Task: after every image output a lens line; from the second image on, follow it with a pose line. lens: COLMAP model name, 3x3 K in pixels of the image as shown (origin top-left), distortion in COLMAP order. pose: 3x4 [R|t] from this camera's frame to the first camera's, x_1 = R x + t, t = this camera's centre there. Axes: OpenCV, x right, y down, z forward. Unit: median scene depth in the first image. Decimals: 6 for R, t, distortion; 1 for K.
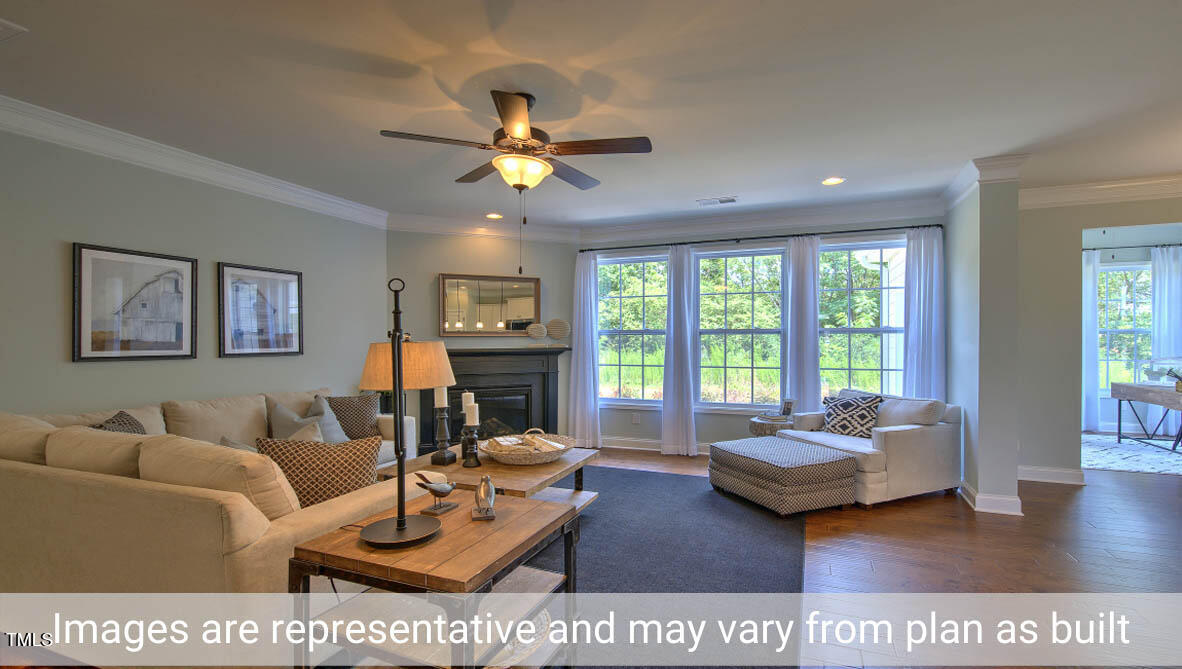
lens RADIAL K [[521.2, 0, 605.0], [0, 521.2, 341.6], [0, 0, 1]] dist [0.002627, -0.002155]
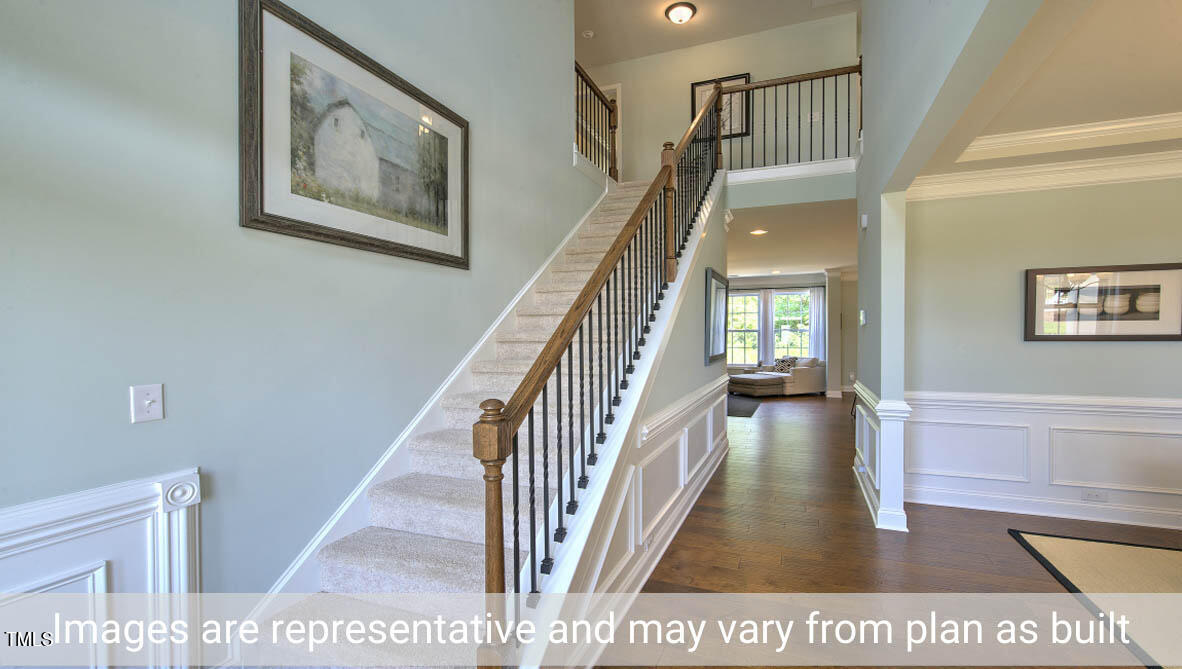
lens RADIAL K [[521.2, 0, 595.8], [0, 521.2, 341.0], [0, 0, 1]] dist [0.002627, -0.002155]
pose [[0.999992, -0.001269, -0.003717, -0.416409], [0.001291, 0.999982, 0.005821, 0.012699], [0.003710, -0.005826, 0.999976, -1.481775]]
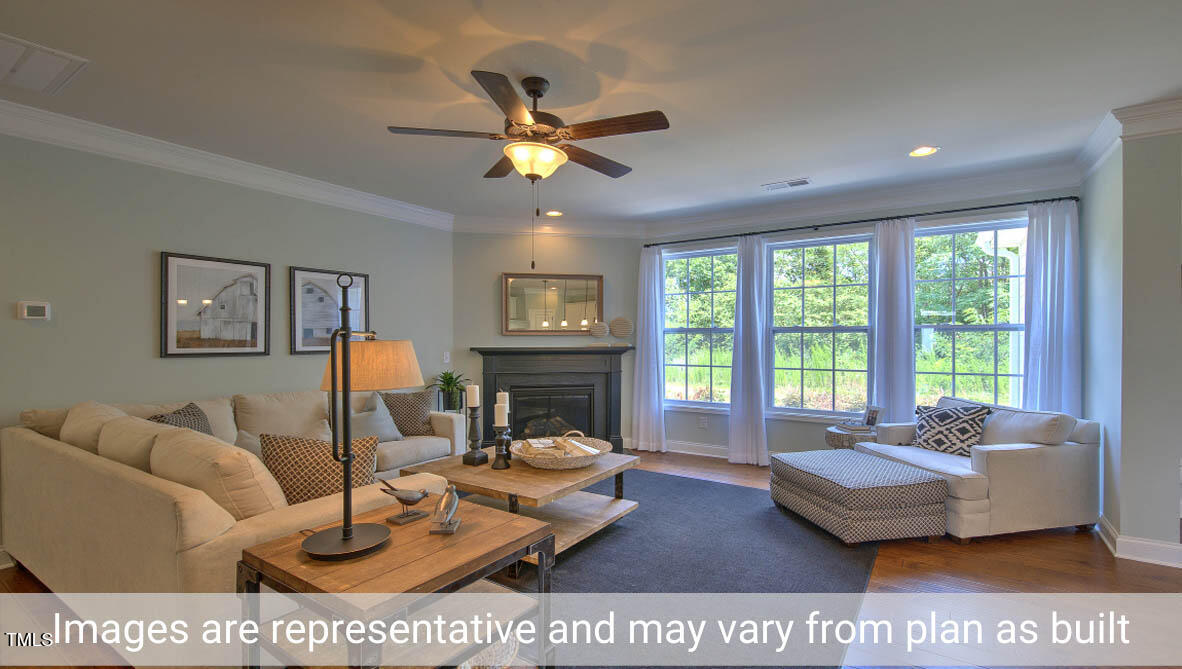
lens RADIAL K [[521.2, 0, 602.1], [0, 521.2, 339.9], [0, 0, 1]] dist [0.002627, -0.002155]
pose [[0.979158, 0.001748, -0.203091, 0.094950], [-0.001890, 0.999998, -0.000505, -0.000501], [0.203089, 0.000878, 0.979160, 0.062343]]
